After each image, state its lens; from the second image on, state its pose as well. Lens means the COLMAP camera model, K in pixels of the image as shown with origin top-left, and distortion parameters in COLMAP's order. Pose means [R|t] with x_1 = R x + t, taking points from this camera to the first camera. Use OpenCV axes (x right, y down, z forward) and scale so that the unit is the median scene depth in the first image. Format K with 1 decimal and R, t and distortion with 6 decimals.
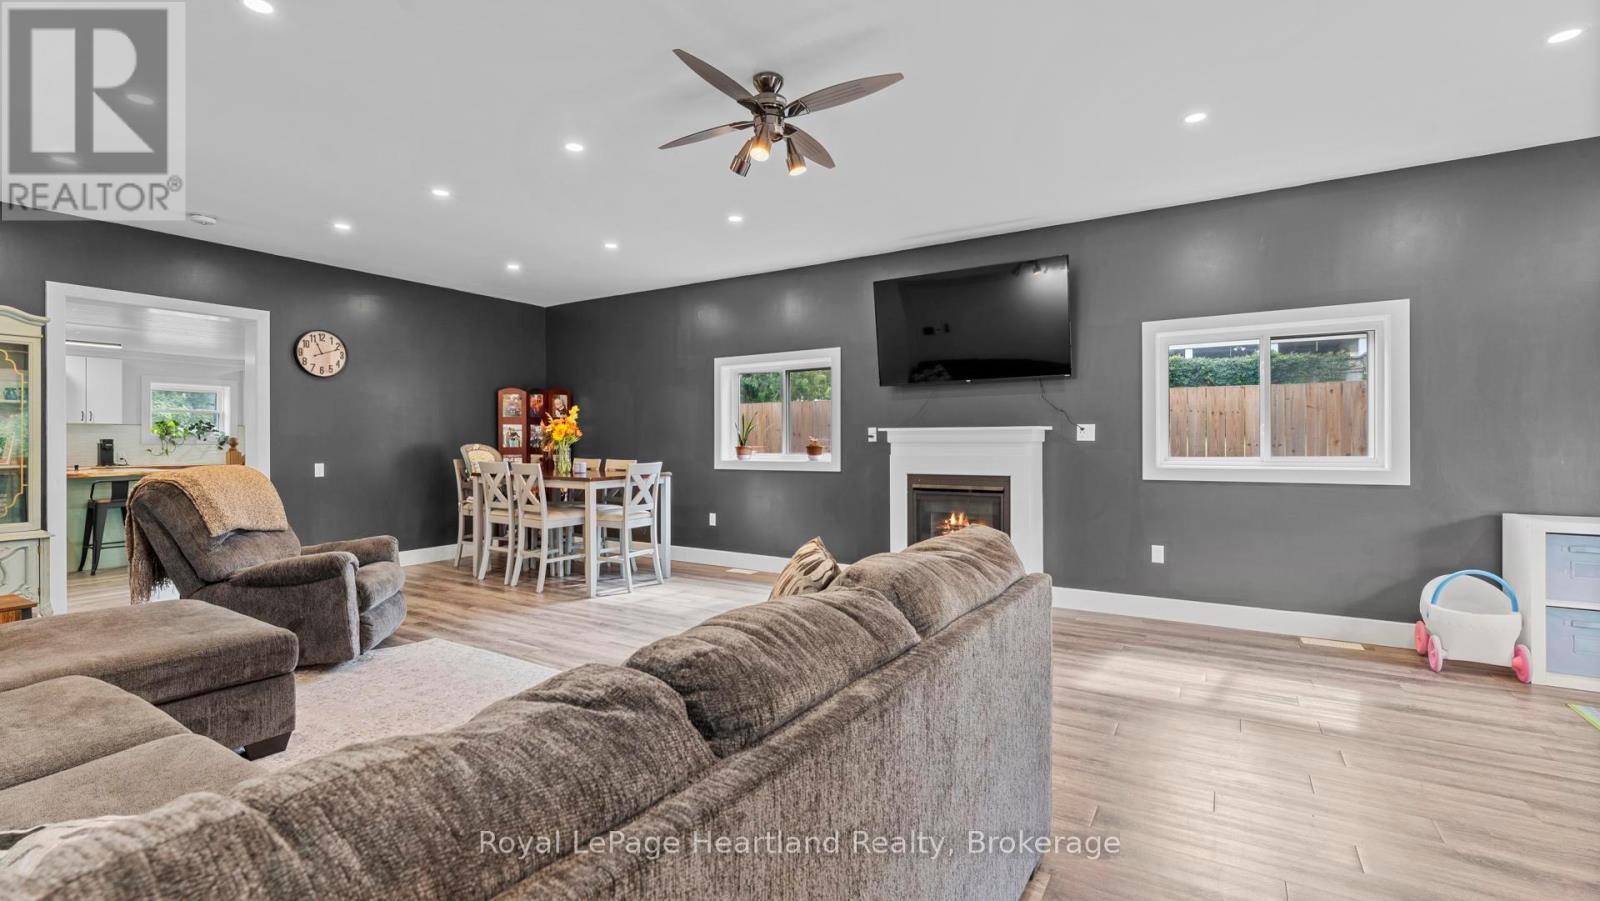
lens RADIAL K [[705.2, 0, 803.3], [0, 705.2, 442.6], [0, 0, 1]] dist [-0.000374, -0.000055]
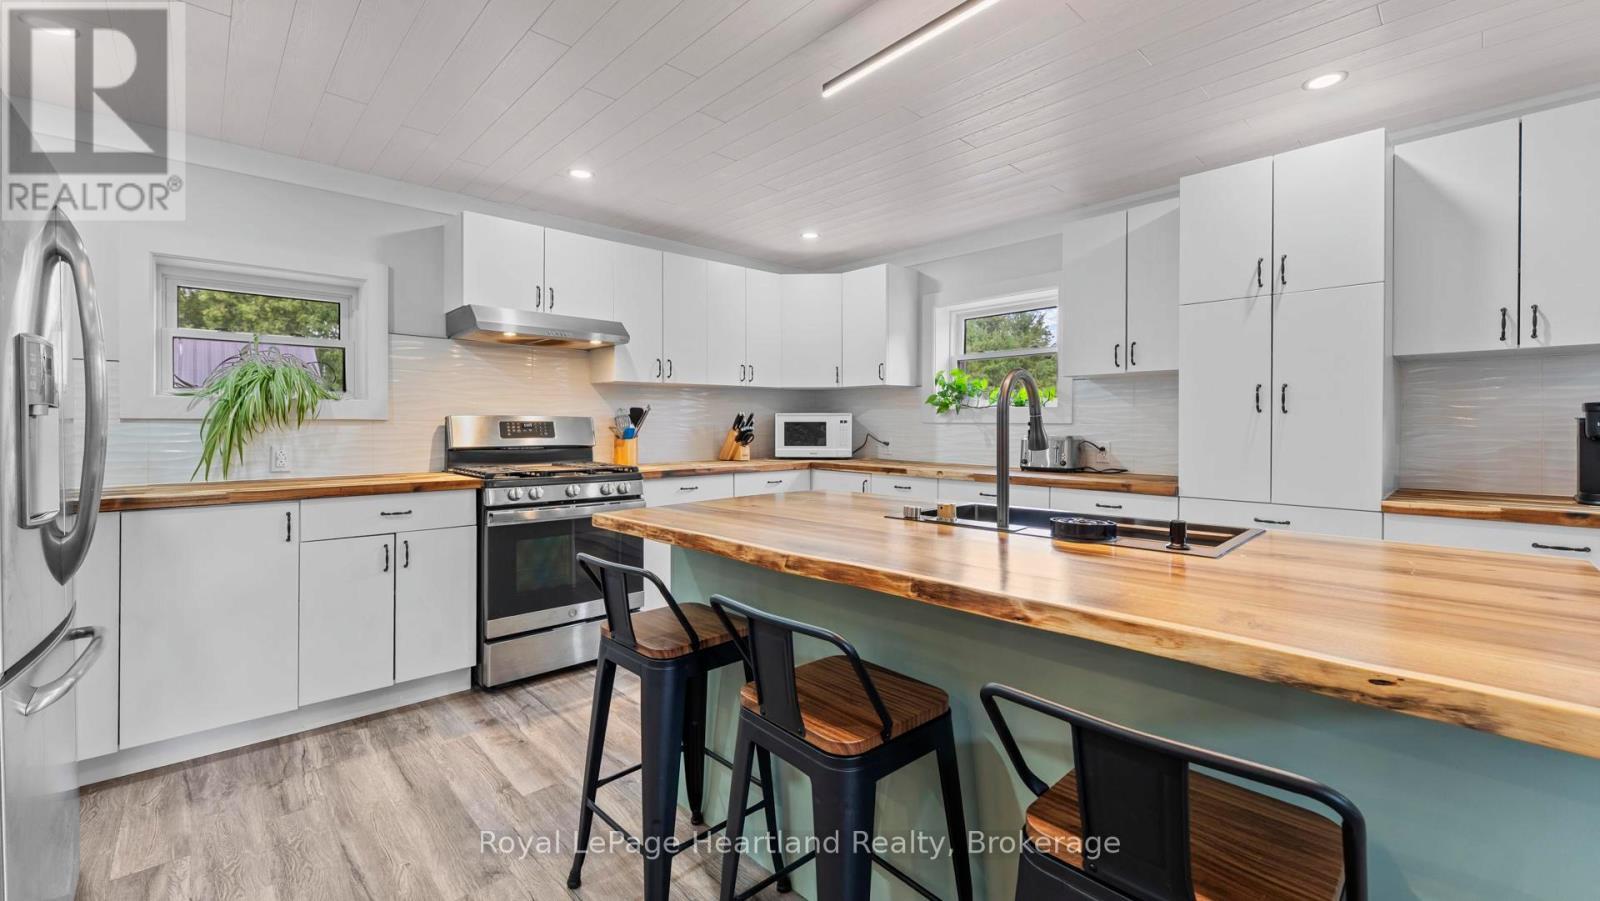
lens RADIAL K [[643.1, 0, 793.5], [0, 643.1, 430.4], [0, 0, 1]] dist [0.001113, 0.000092]
pose [[-0.261606, 0.007288, -0.965147, -0.890016], [-0.000083, 0.999971, 0.007573, 0.005386], [0.965175, 0.002061, -0.261598, 1.017546]]
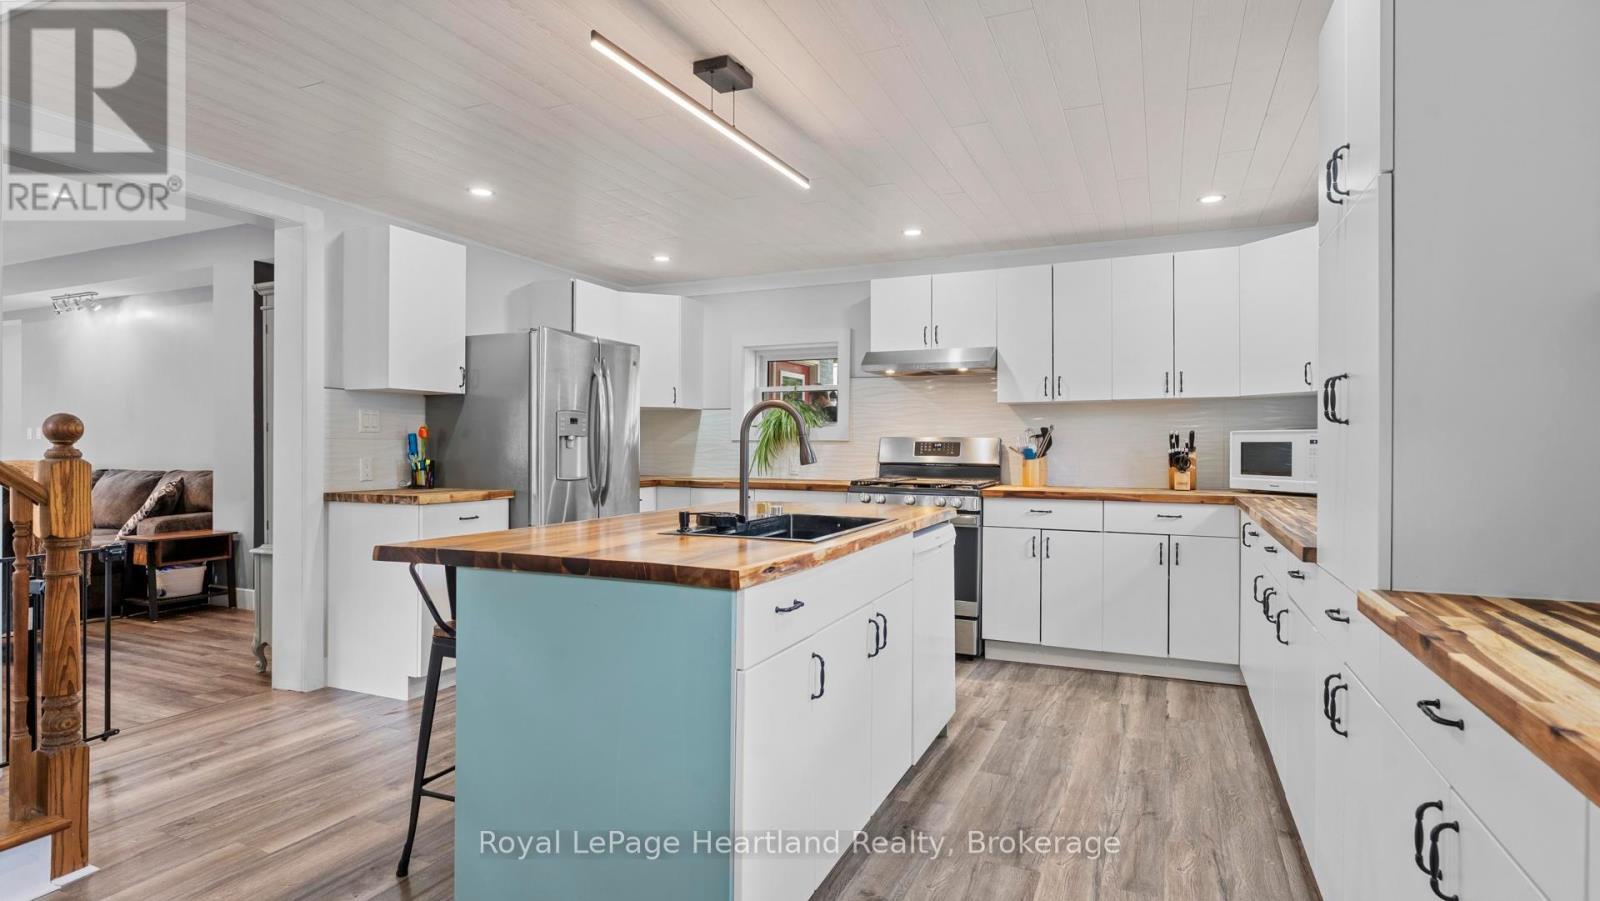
lens RADIAL K [[819.0, 0, 788.9], [0, 819.0, 447.4], [0, 0, 1]] dist [-0.001061, -0.000127]
pose [[-0.991760, -0.005049, -0.128011, -1.113695], [-0.005538, 0.999979, 0.003463, 0.005480], [0.127991, 0.004144, -0.991767, 1.441060]]
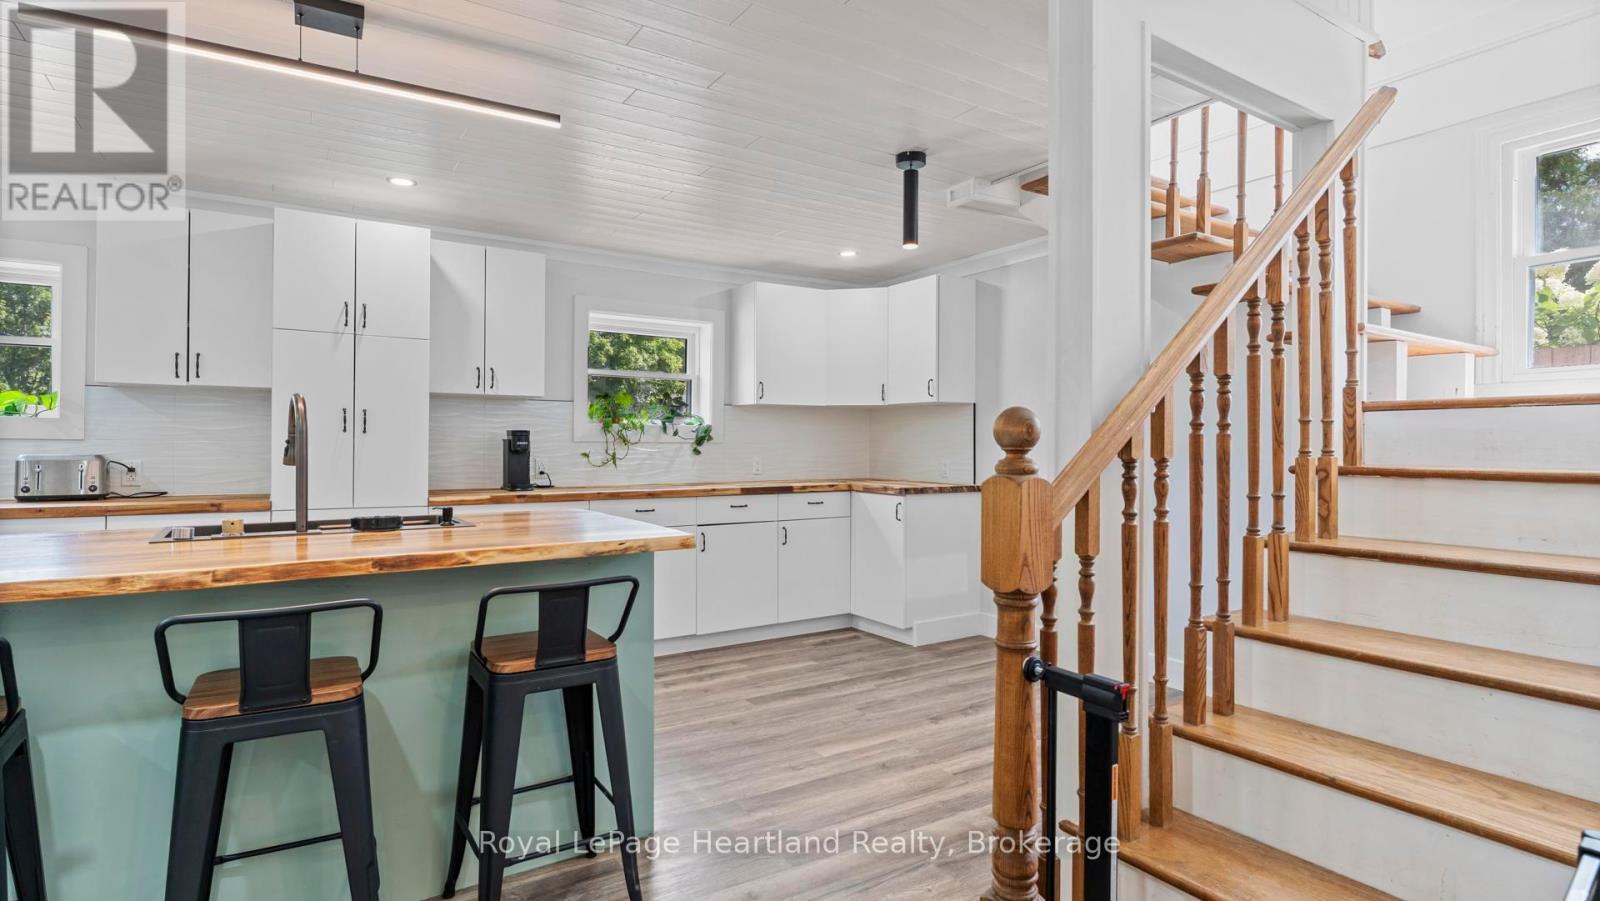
lens RADIAL K [[798.9, 0, 793.9], [0, 798.9, 444.6], [0, 0, 1]] dist [-0.000948, -0.000048]
pose [[0.903705, 0.004448, -0.428133, -0.806341], [-0.005006, 0.999987, -0.000176, 0.004897], [0.428127, 0.002302, 0.903716, 0.810814]]
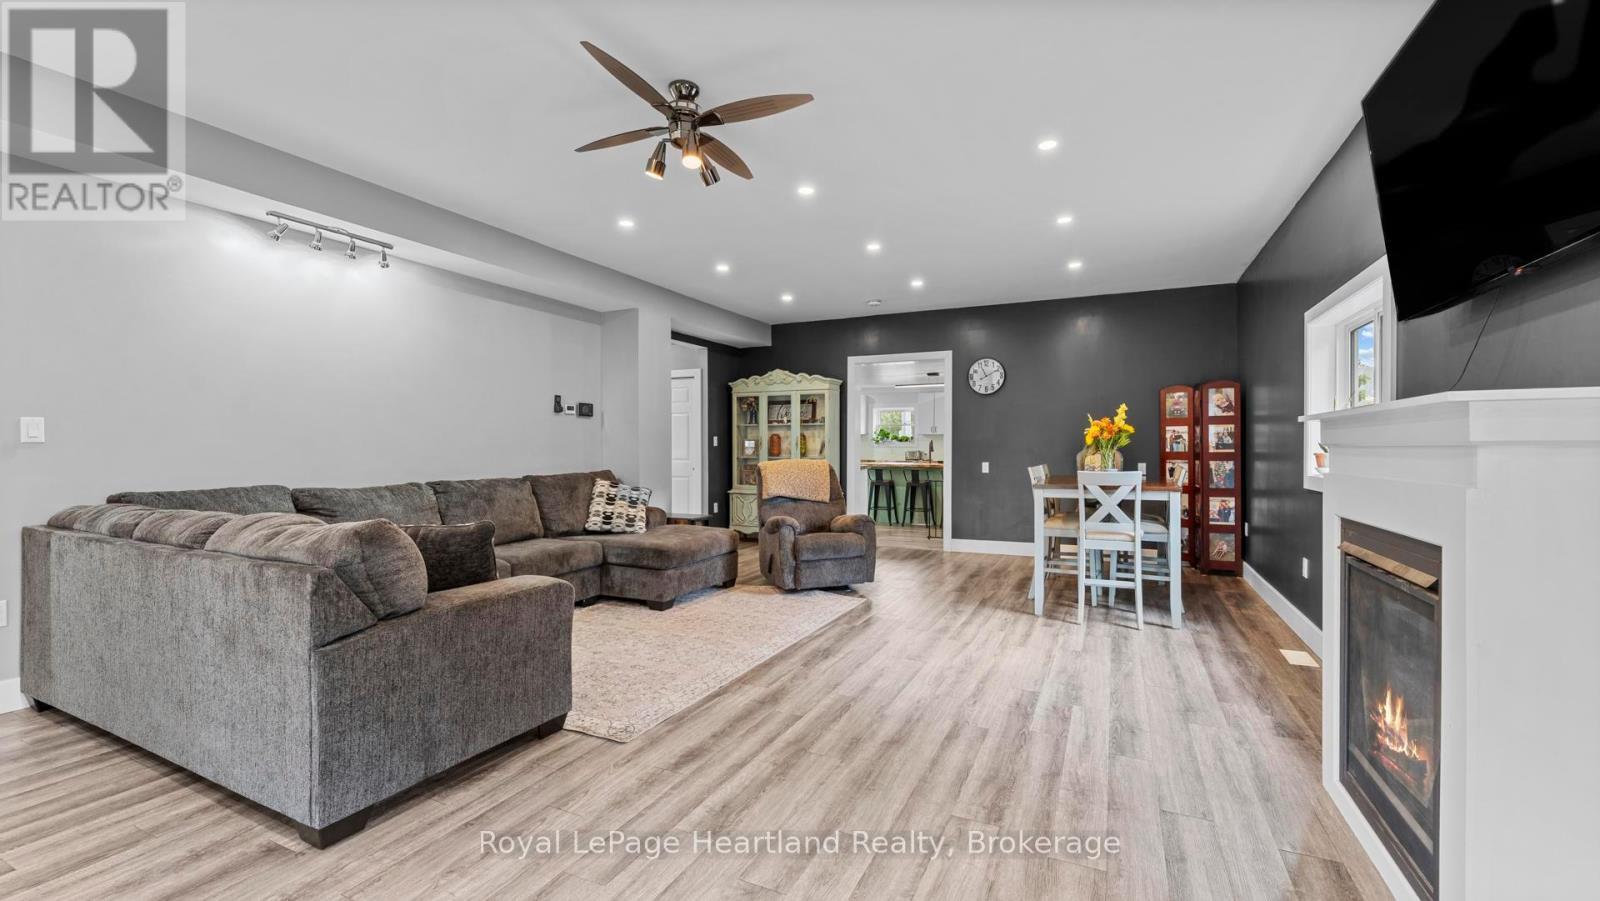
lens RADIAL K [[652.7, 0, 791.1], [0, 652.7, 451.6], [0, 0, 1]] dist [-0.001491, 0.000089]
pose [[0.098360, 0.009368, -0.995107, 0.445618], [-0.003389, 0.999953, 0.009079, 0.000730], [0.995145, 0.002480, 0.098387, 0.522539]]
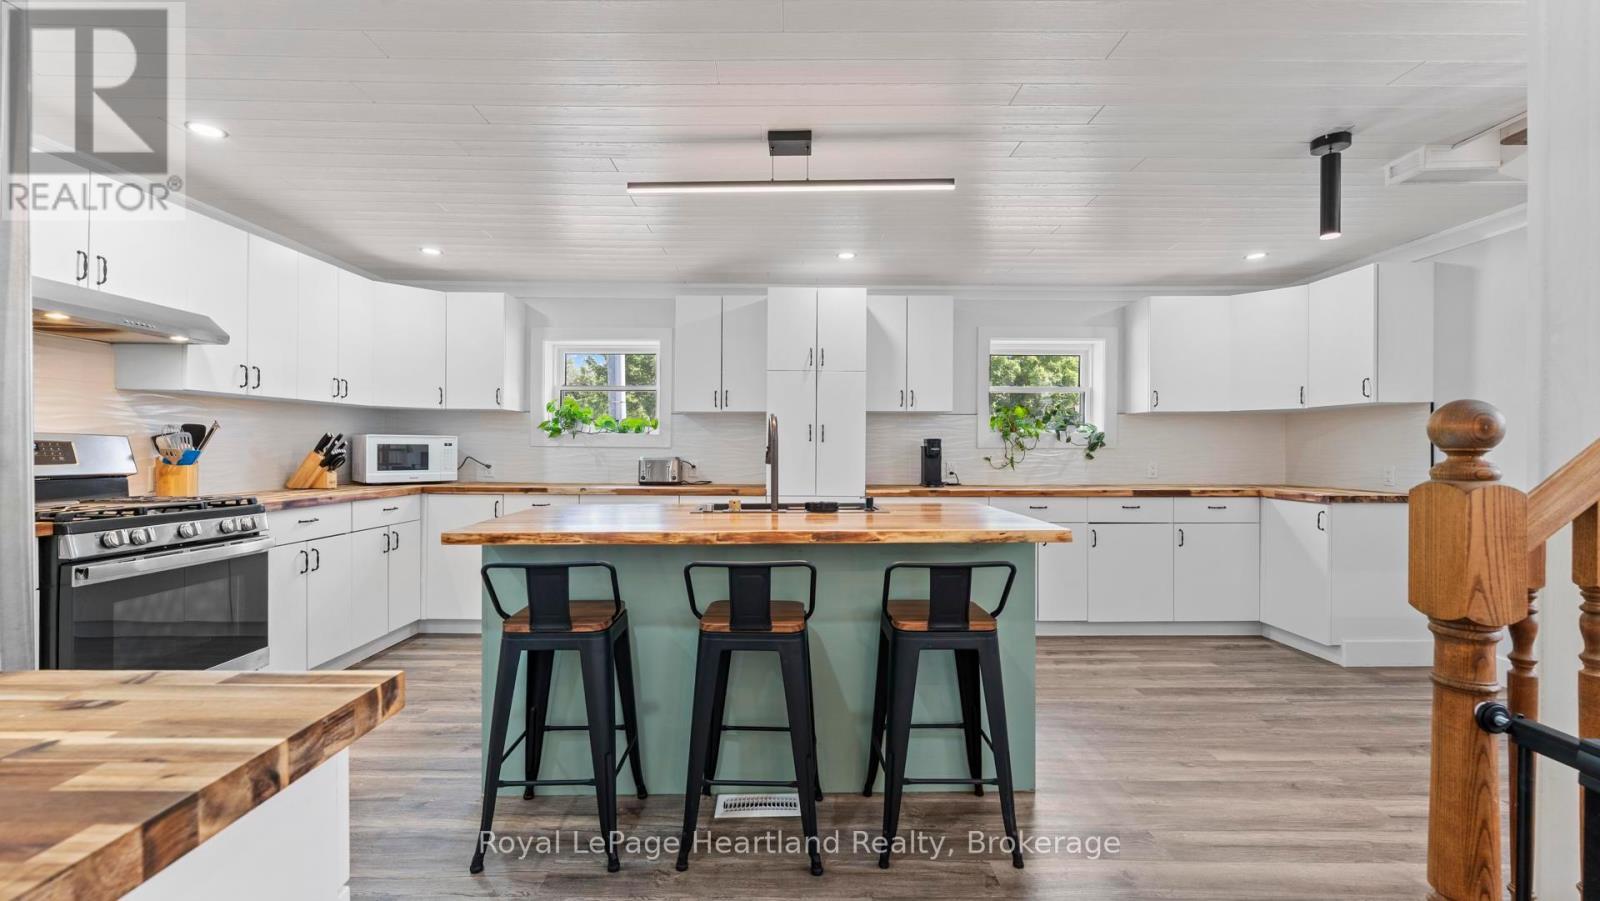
lens RADIAL K [[652.7, 0, 791.1], [0, 652.7, 451.6], [0, 0, 1]] dist [-0.001491, 0.000089]
pose [[0.533741, 0.003320, -0.845641, -0.800614], [-0.002986, 0.999993, 0.002041, 0.006371], [0.845643, 0.001436, 0.533747, 0.825454]]
